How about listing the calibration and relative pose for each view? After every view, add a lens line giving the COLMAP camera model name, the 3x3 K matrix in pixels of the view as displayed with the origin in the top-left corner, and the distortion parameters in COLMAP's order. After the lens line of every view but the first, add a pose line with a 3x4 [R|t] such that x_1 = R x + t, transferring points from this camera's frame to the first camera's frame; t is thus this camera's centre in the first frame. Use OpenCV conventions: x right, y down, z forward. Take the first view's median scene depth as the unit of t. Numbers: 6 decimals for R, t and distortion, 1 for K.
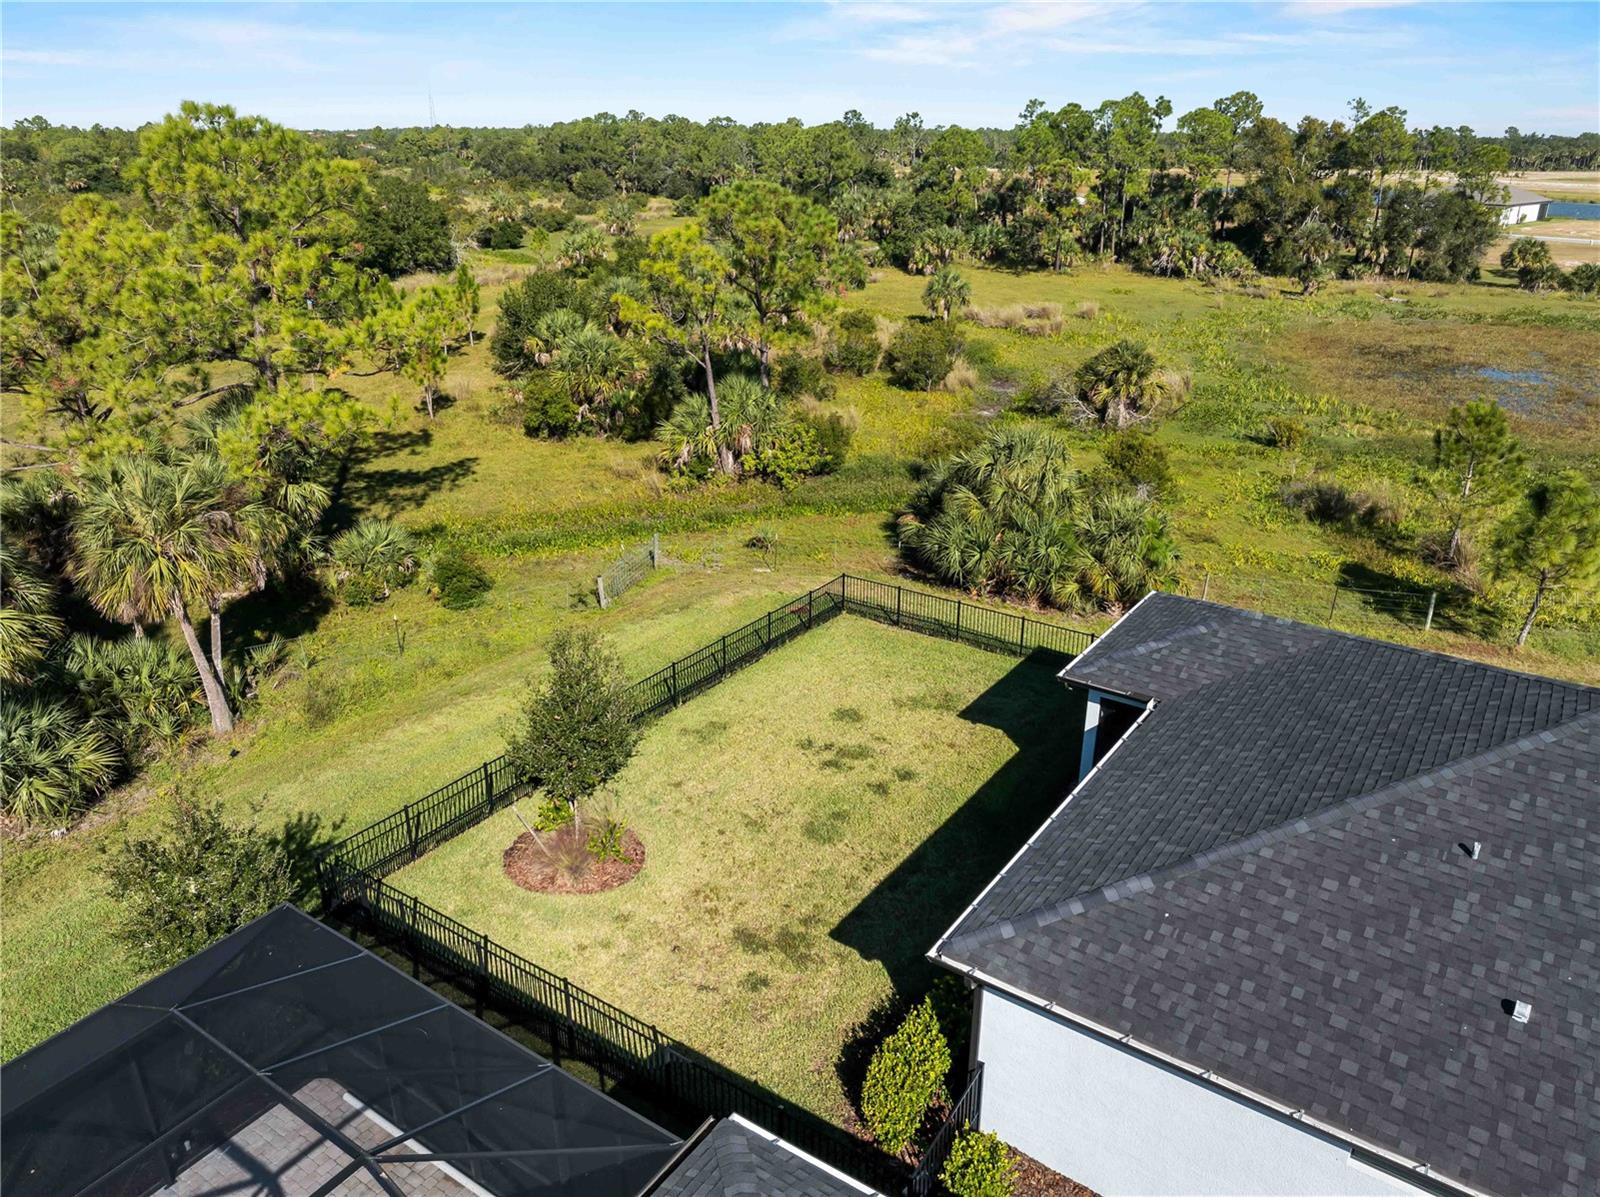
lens RADIAL K [[1132.0, 0, 800.0], [0, 1132.0, 598.5], [0, 0, 1]] dist [-0.038158, 0.001094]
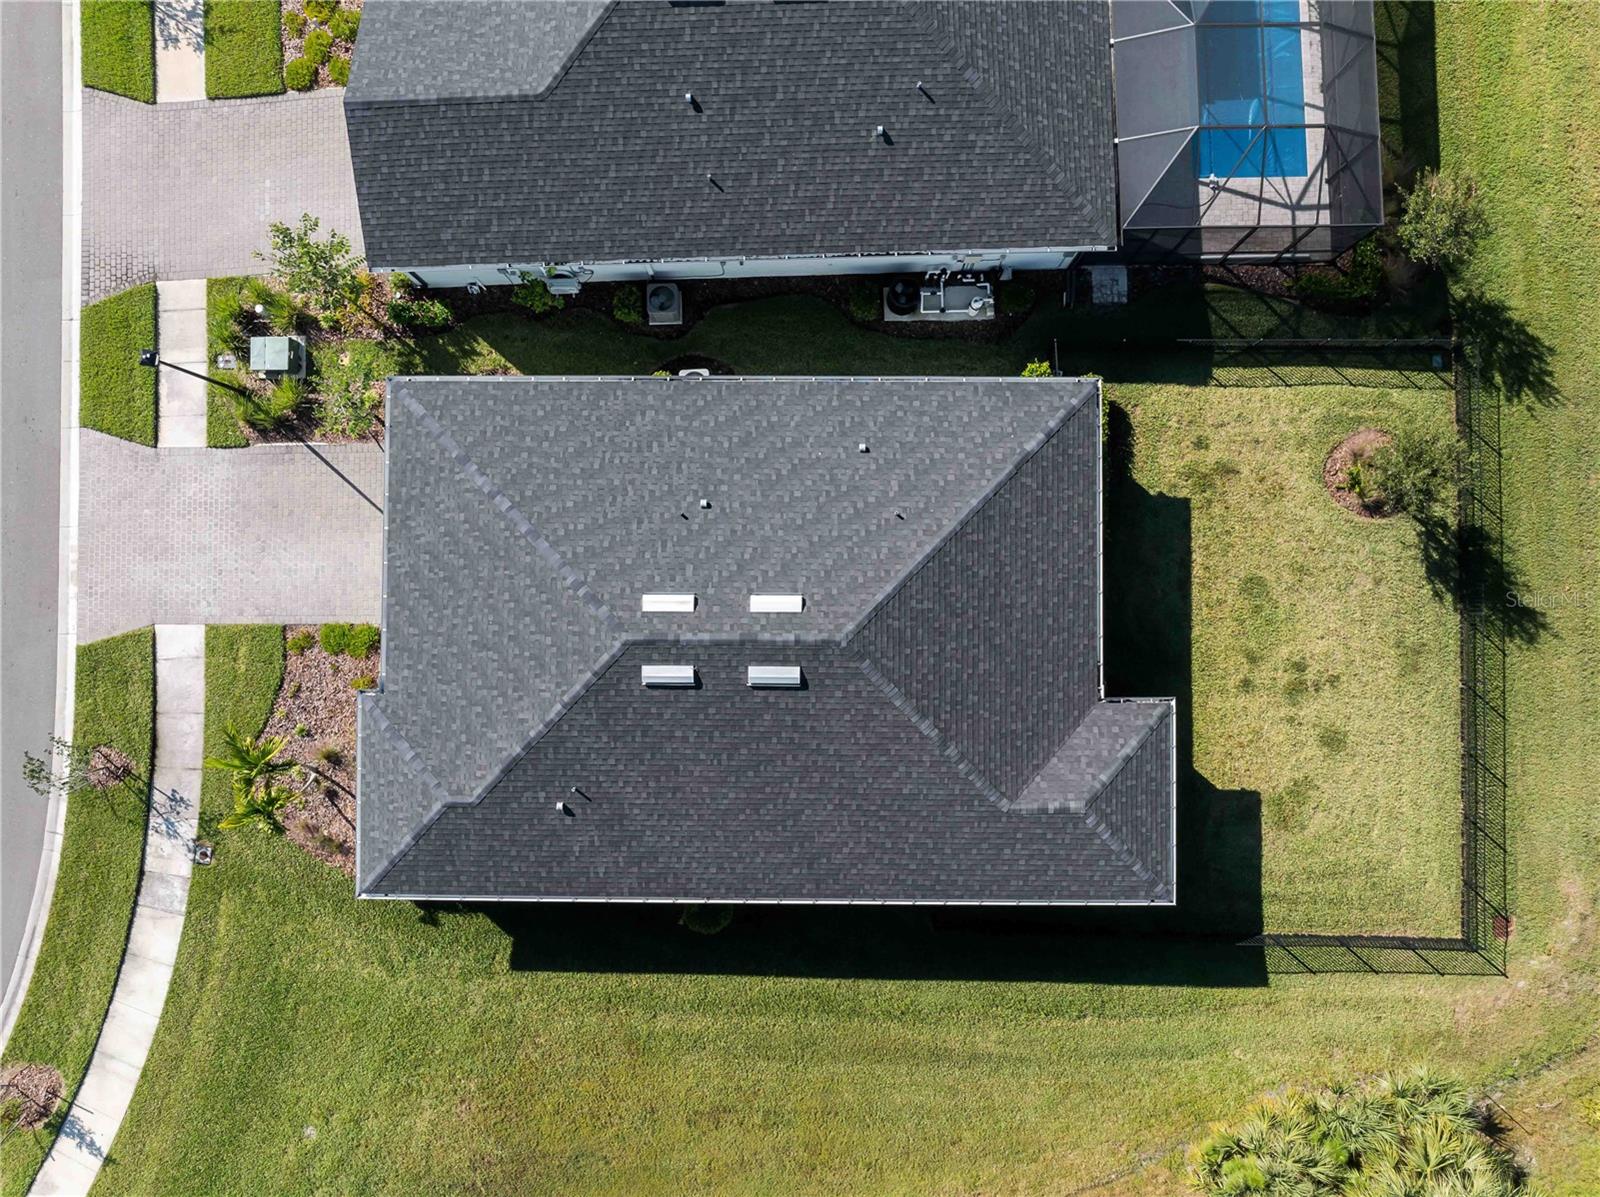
lens RADIAL K [[1132.0, 0, 800.0], [0, 1132.0, 598.5], [0, 0, 1]] dist [-0.038158, 0.001094]
pose [[-0.817642, 0.575694, -0.006153, 0.380150], [-0.208464, -0.286079, 0.935255, -0.760864], [0.536660, 0.765987, 0.353921, 0.132469]]
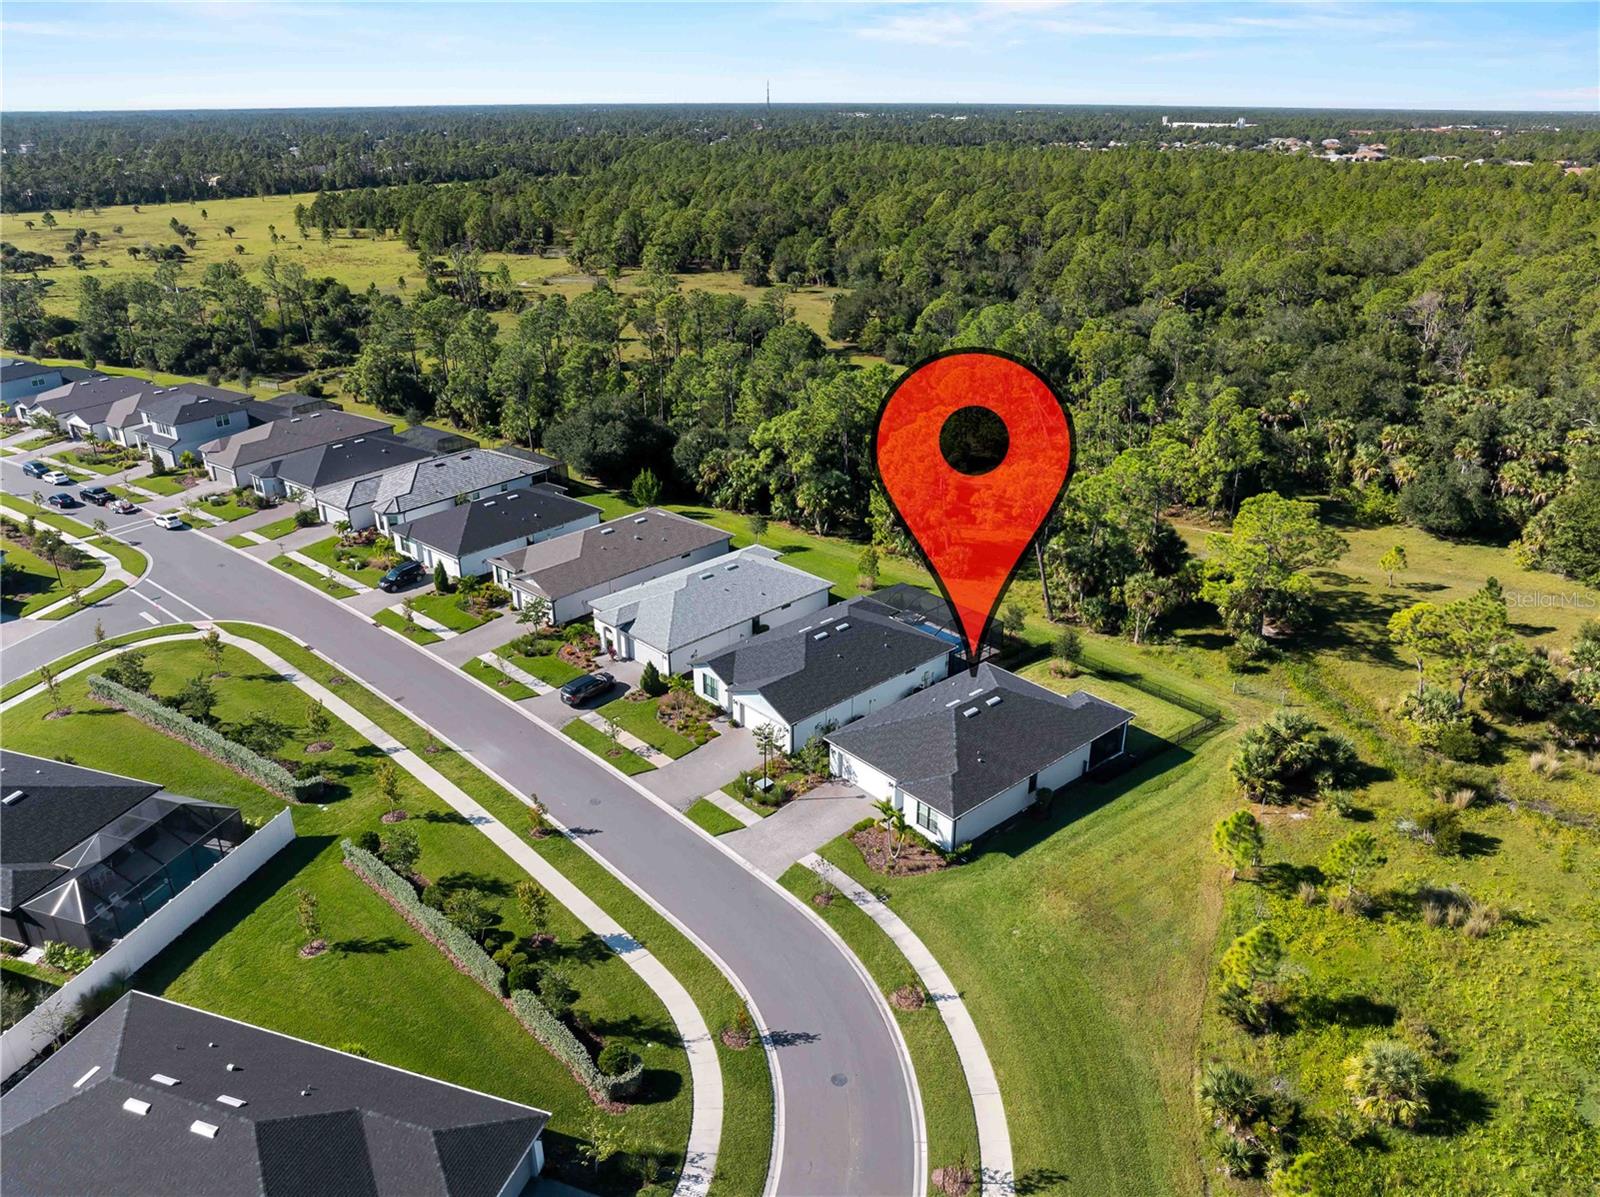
lens RADIAL K [[1132.0, 0, 800.0], [0, 1132.0, 598.5], [0, 0, 1]] dist [-0.038158, 0.001094]
pose [[-0.227253, 0.391541, -0.891657, 2.945607], [-0.376907, 0.808892, 0.451259, -1.242526], [0.897940, 0.438622, -0.036249, 0.039163]]
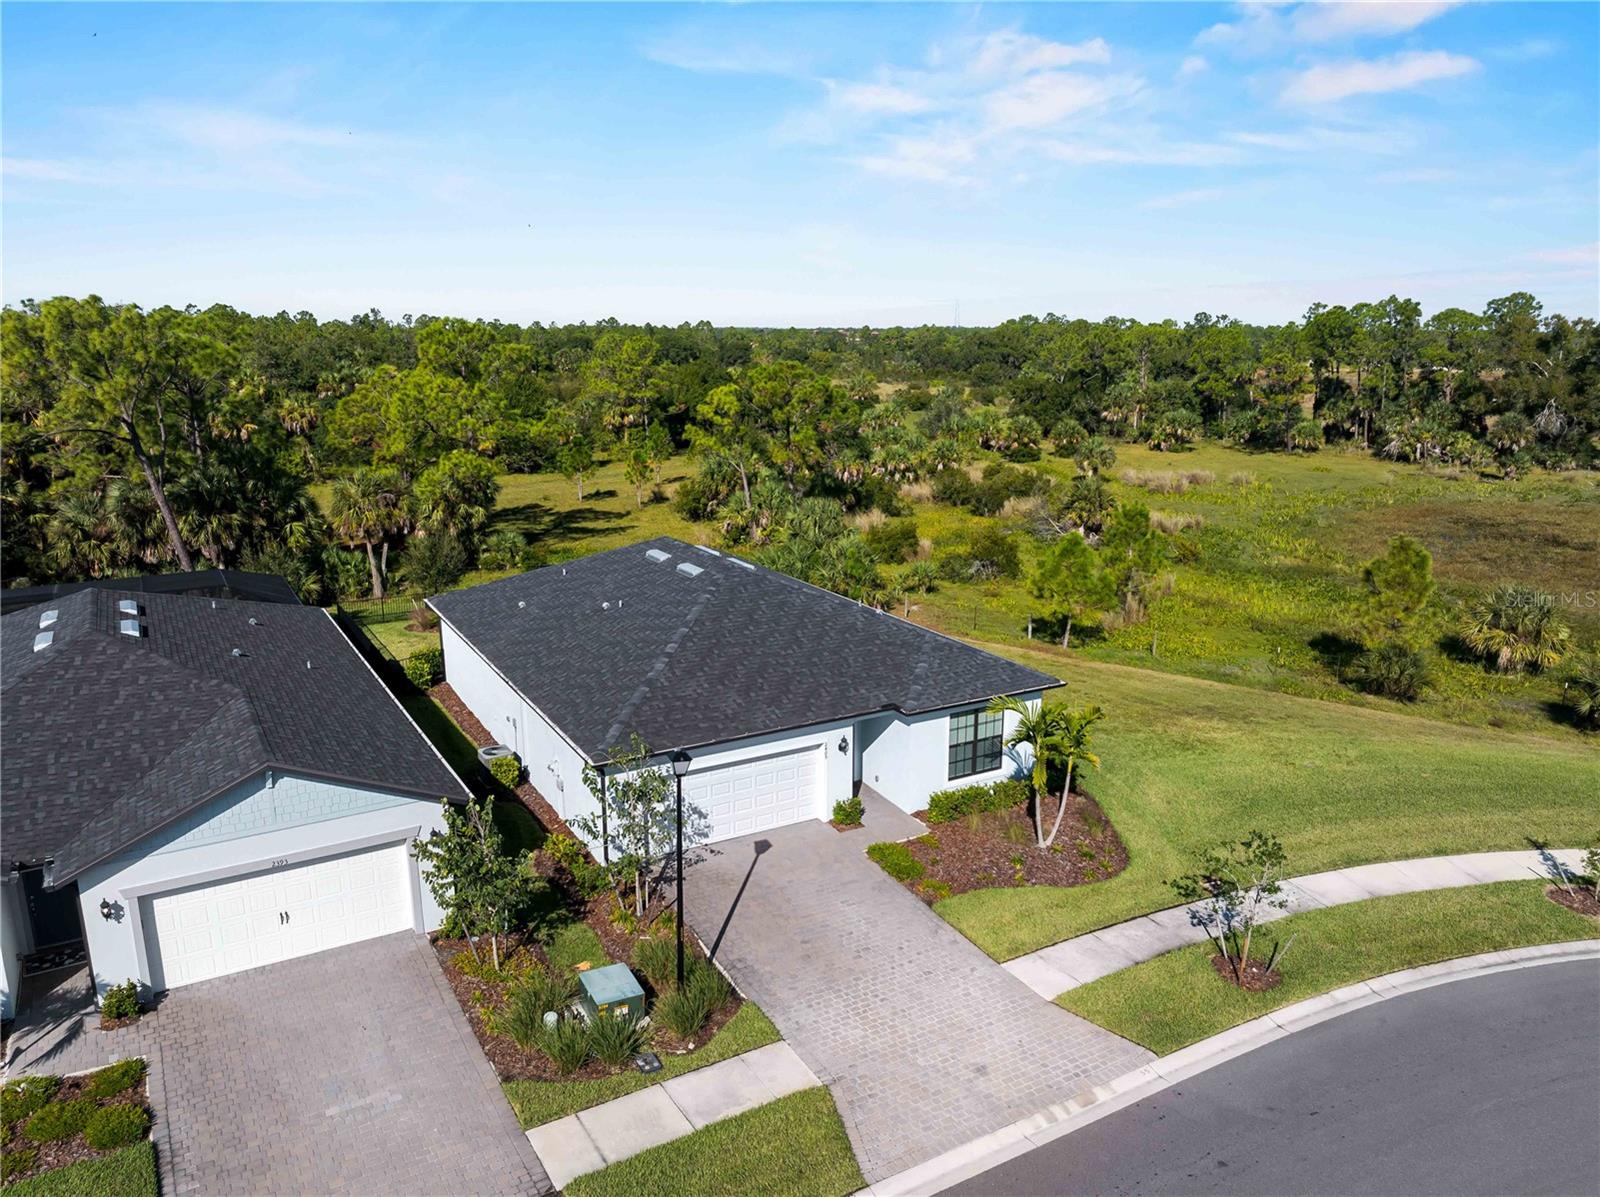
lens RADIAL K [[1132.0, 0, 800.0], [0, 1132.0, 598.5], [0, 0, 1]] dist [-0.038158, 0.001094]
pose [[0.905509, 0.093235, -0.413957, 1.040881], [-0.158522, 0.979257, -0.126201, 0.247560], [0.393604, 0.179897, 0.901506, -0.589495]]
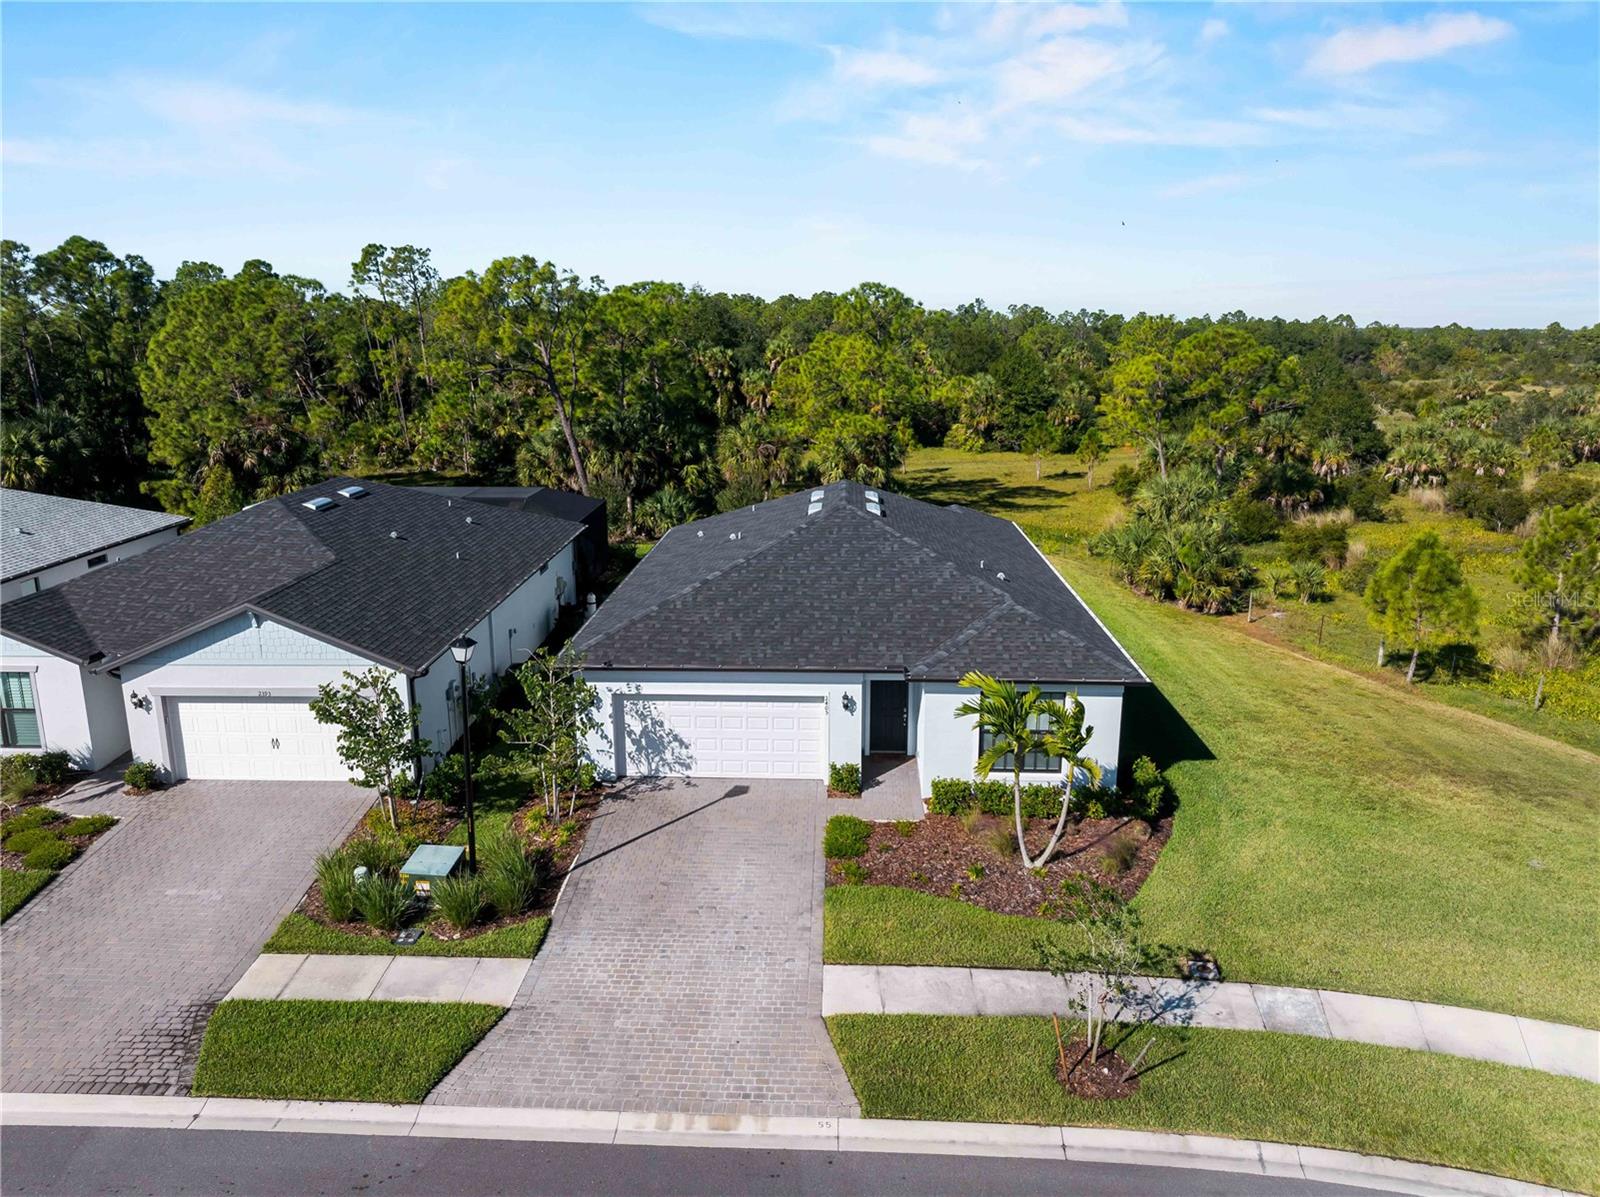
lens RADIAL K [[1117.5, 0, 794.5], [0, 1117.5, 618.4], [0, 0, 1]] dist [-0.009891, -0.051331]
pose [[0.542476, 0.205528, -0.814542, 1.353228], [-0.319008, 0.947379, 0.026591, 0.170068], [0.777145, 0.245420, 0.579495, -0.221460]]
